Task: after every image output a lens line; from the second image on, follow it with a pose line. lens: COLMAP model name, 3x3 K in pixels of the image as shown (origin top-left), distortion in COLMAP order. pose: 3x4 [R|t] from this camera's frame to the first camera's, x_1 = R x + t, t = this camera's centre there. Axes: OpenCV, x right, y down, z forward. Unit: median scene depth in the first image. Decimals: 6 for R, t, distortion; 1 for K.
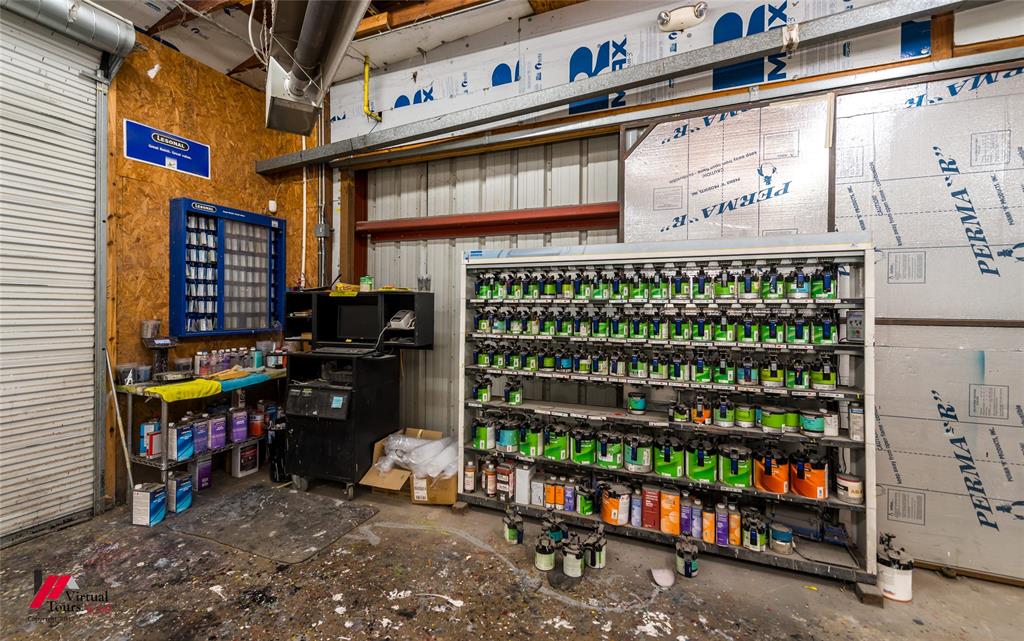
lens RADIAL K [[418.6, 0, 512.4], [0, 418.6, 303.9], [0, 0, 1]] dist [0.005571, -0.000663]
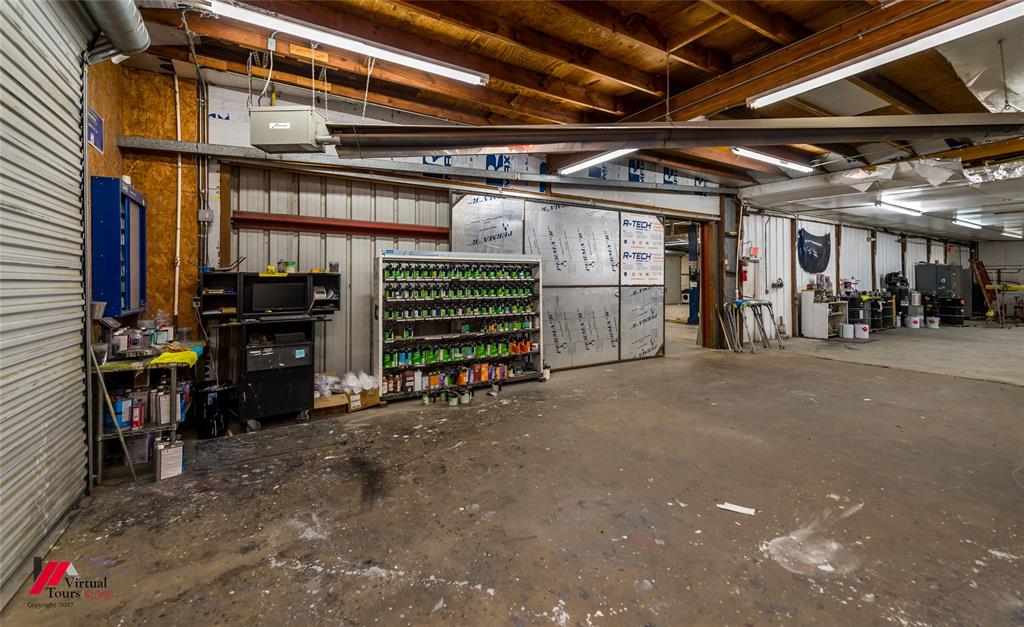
lens RADIAL K [[413.8, 0, 508.9], [0, 413.8, 280.4], [0, 0, 1]] dist [0.001956, 0.000157]
pose [[0.592252, -0.005623, 0.805733, -1.273601], [0.005029, 0.999982, 0.003282, -0.007940], [-0.805737, 0.002108, 0.592269, -0.413023]]
